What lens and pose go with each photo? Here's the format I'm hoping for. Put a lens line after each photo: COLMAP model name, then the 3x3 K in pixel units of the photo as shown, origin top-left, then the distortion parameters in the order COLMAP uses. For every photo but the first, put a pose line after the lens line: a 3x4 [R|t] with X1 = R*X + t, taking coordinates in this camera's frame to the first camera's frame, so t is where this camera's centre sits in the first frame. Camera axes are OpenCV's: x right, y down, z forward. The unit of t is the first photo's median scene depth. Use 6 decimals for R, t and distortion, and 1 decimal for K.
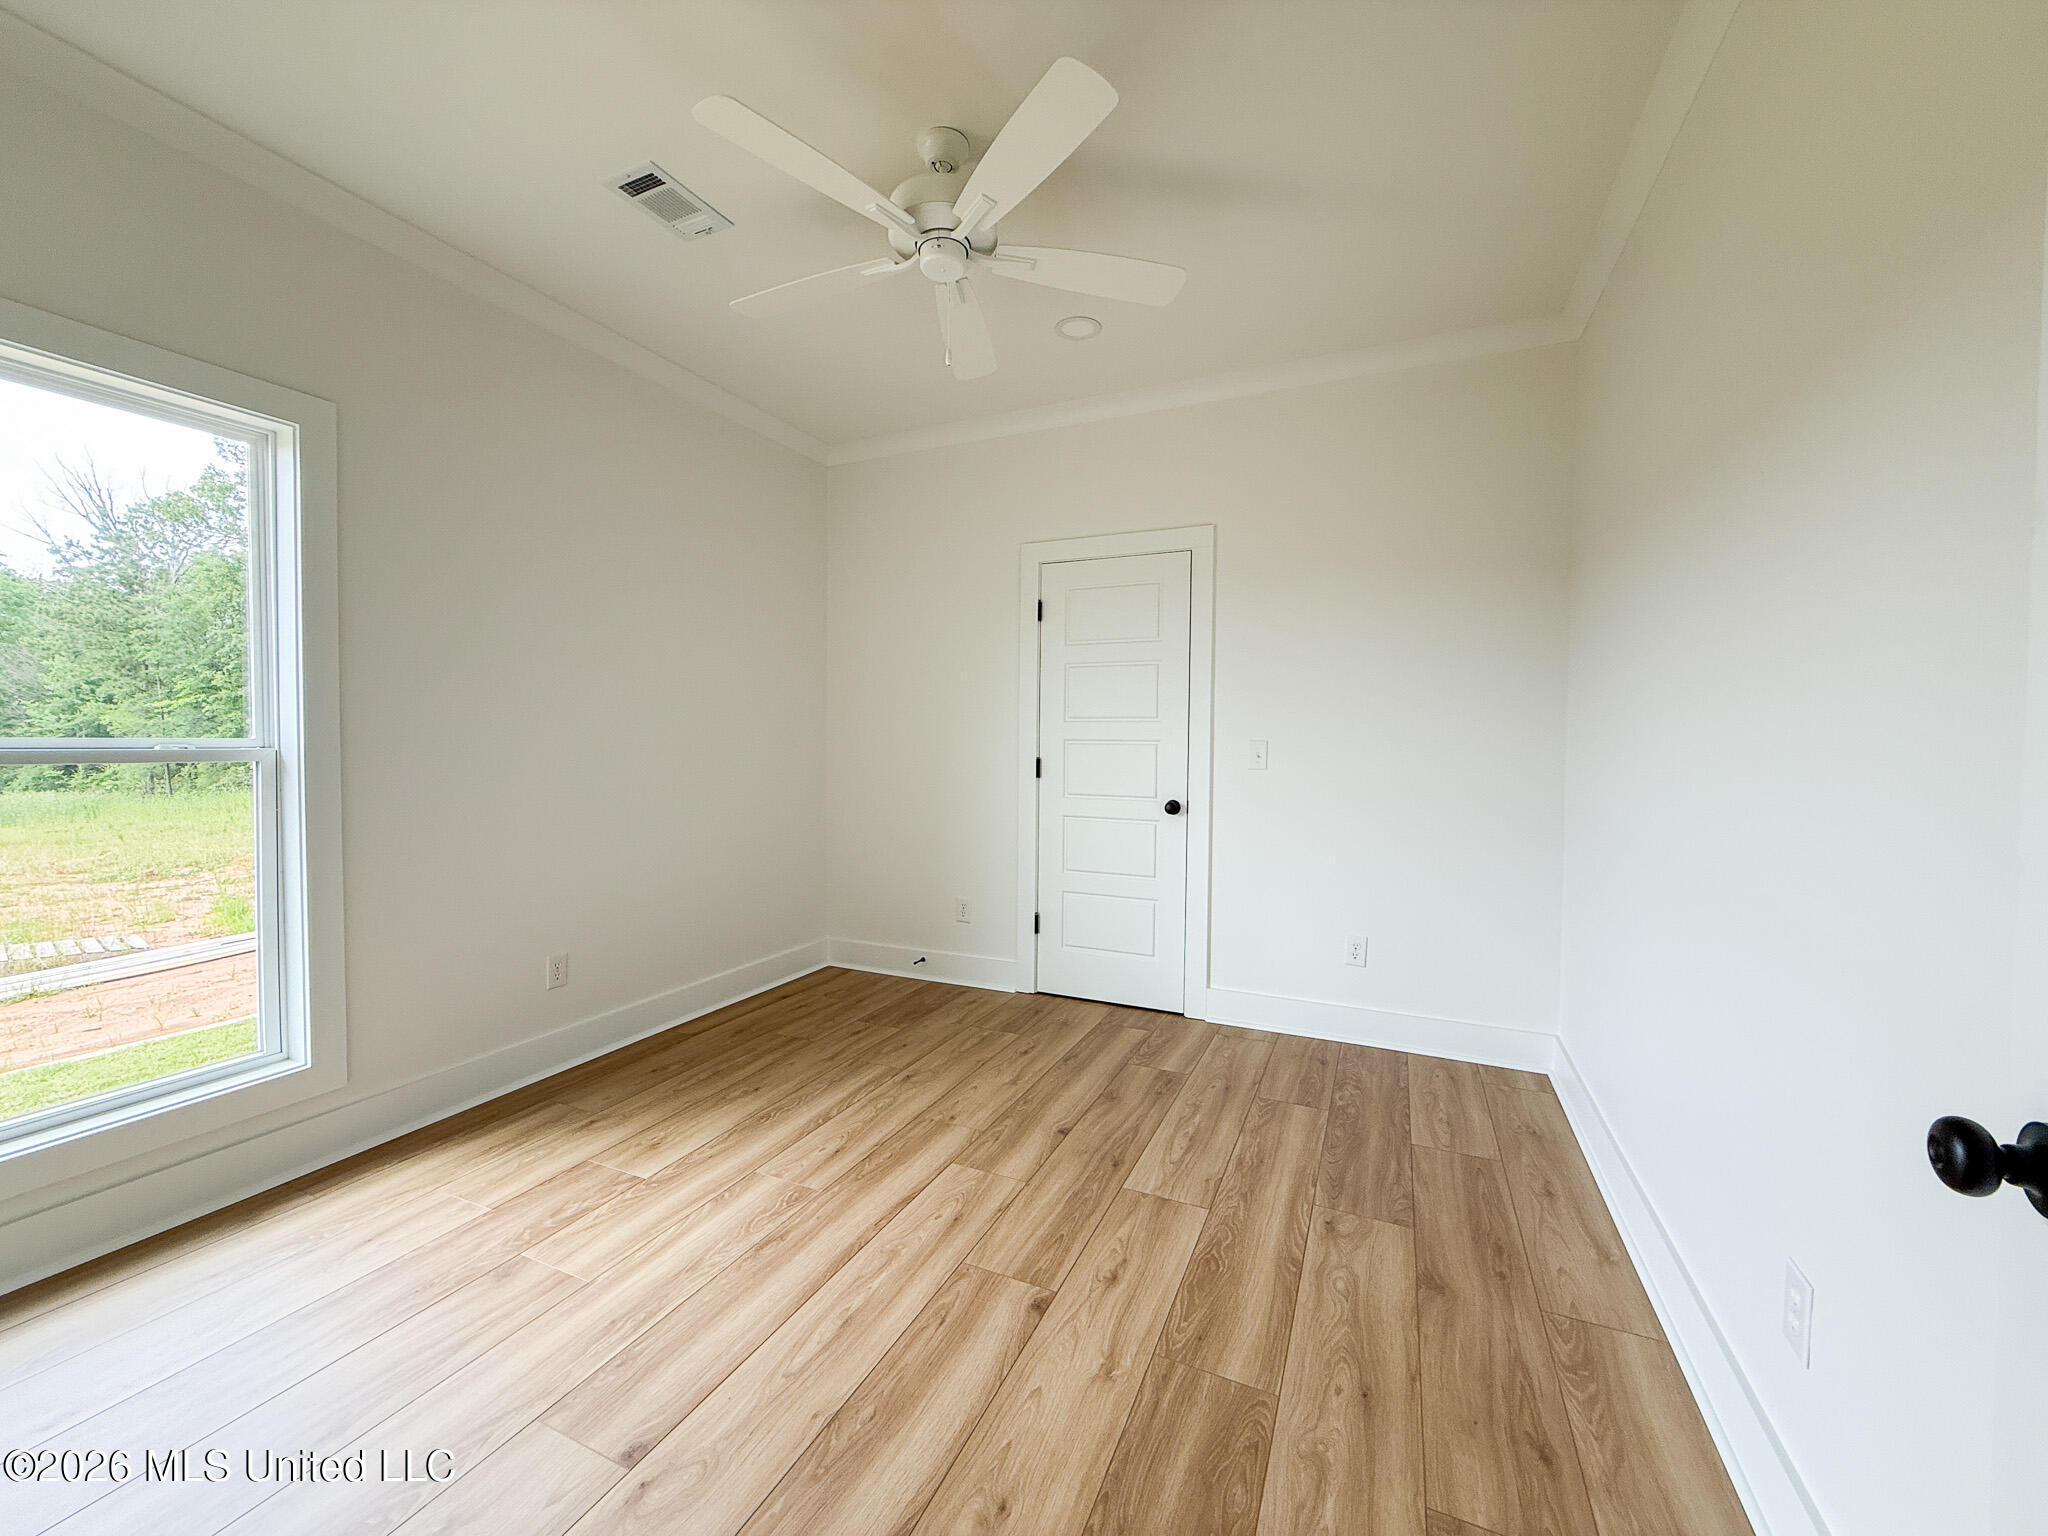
lens RADIAL K [[813.9, 0, 1017.8], [0, 813.9, 766.1], [0, 0, 1]] dist [-0.000292, 0.000179]
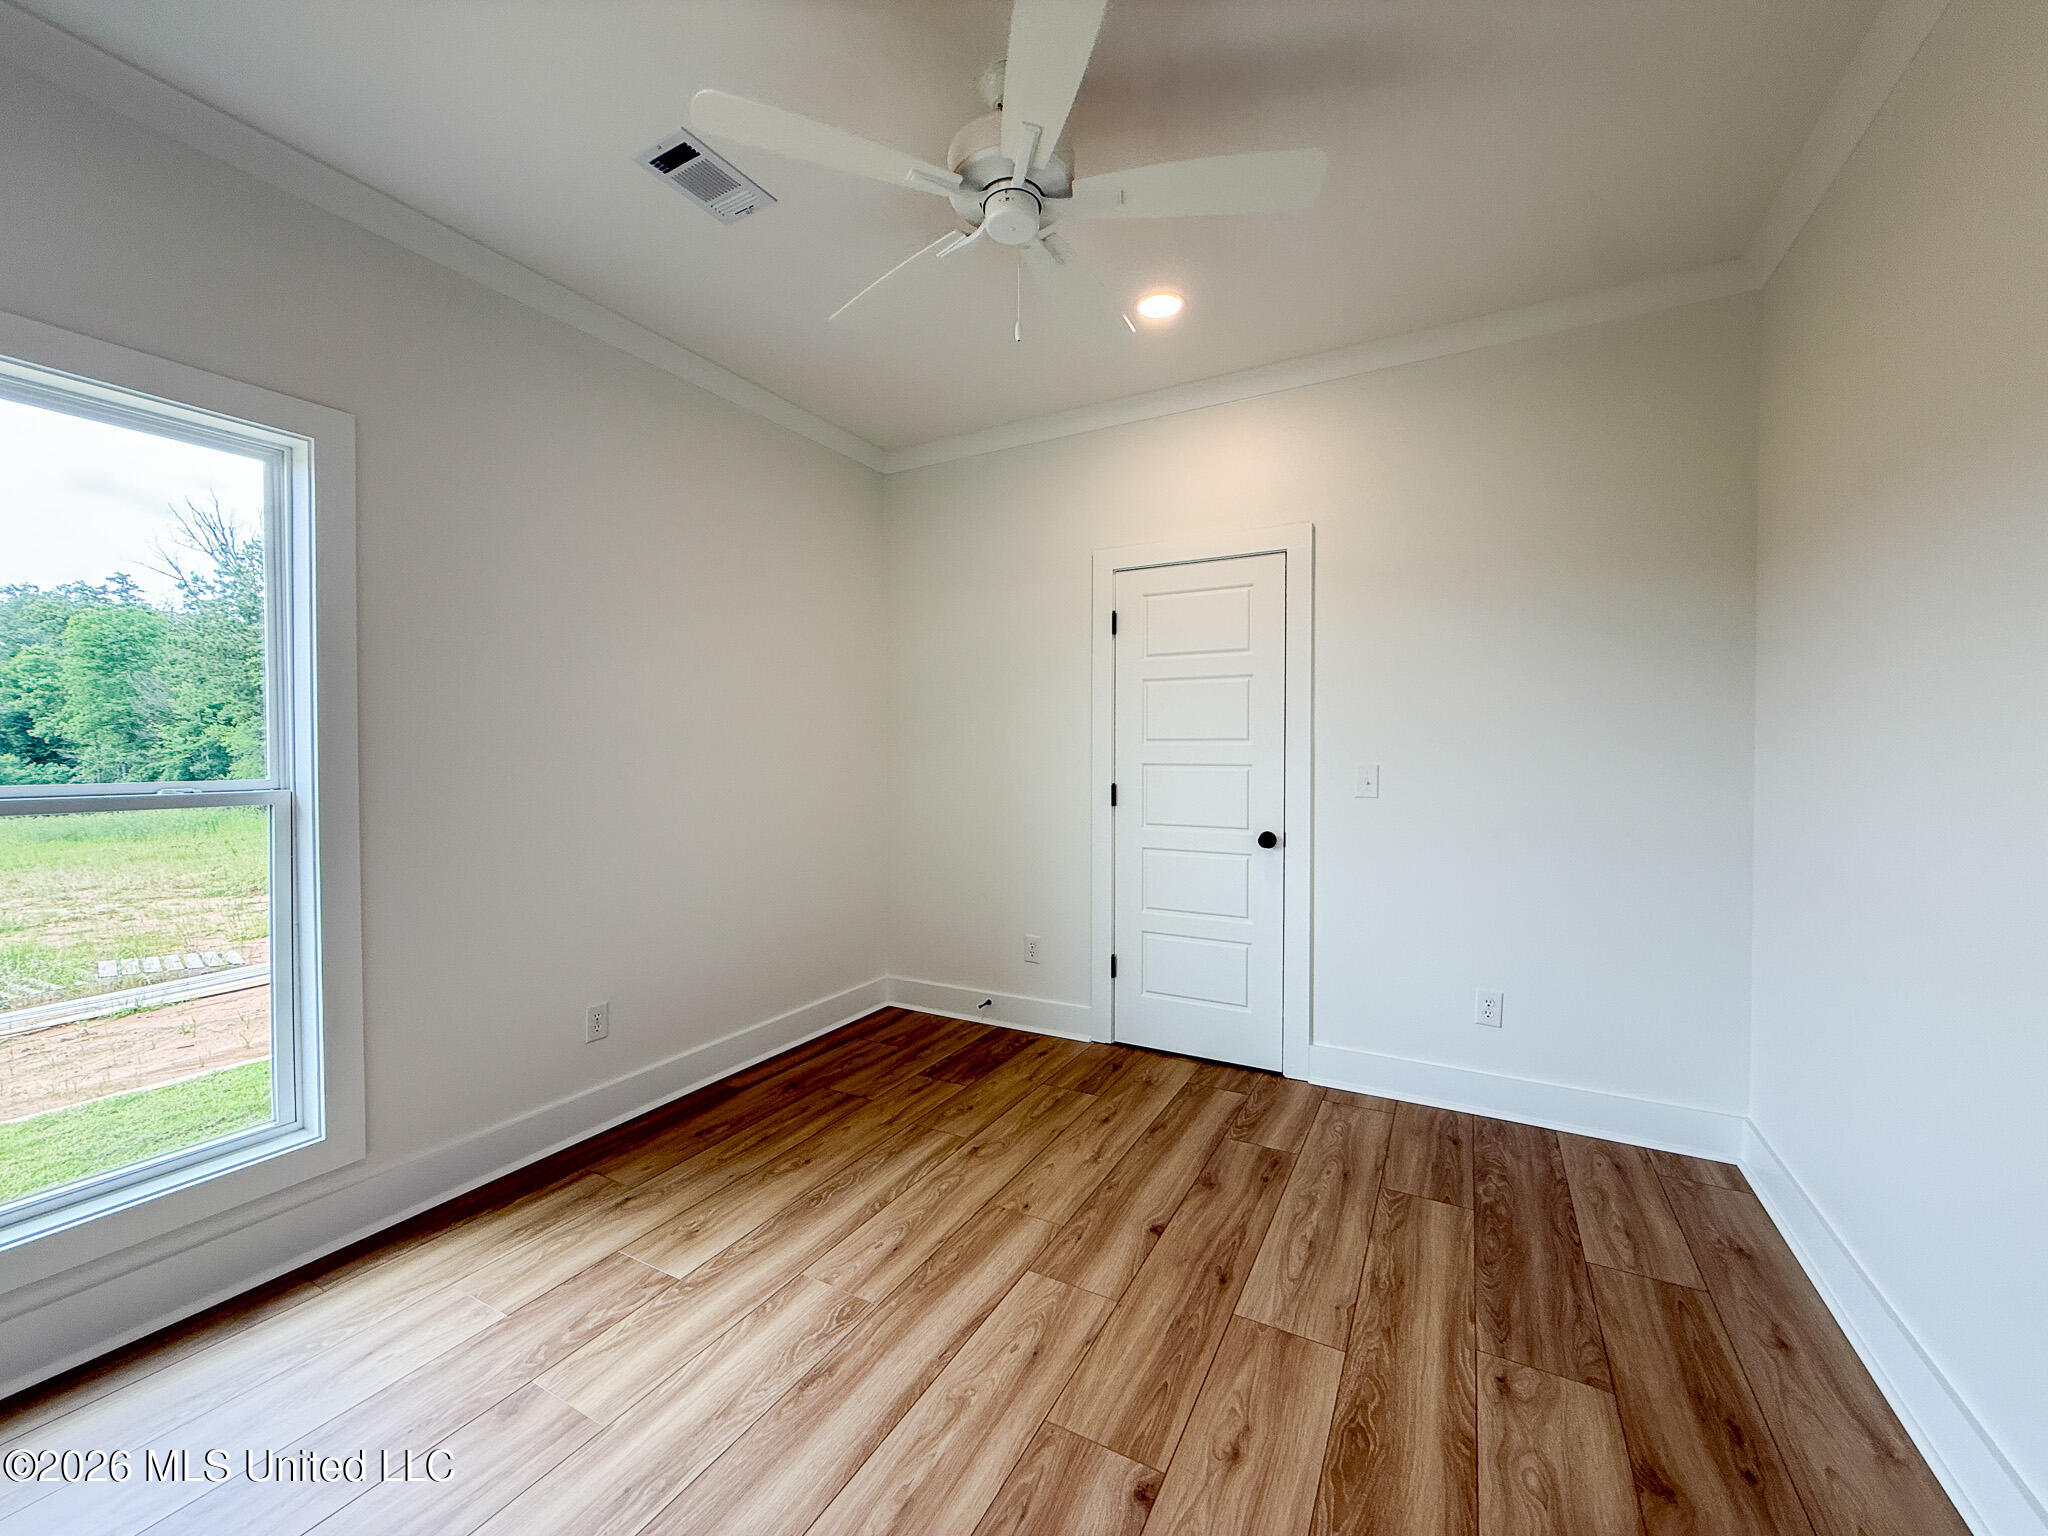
lens RADIAL K [[813.9, 0, 1017.8], [0, 813.9, 766.1], [0, 0, 1]] dist [-0.000292, 0.000179]
pose [[0.997305, -0.007956, -0.072939, -0.023466], [0.006920, 0.999872, -0.014448, -0.027376], [0.073044, 0.013904, 0.997232, 0.131446]]
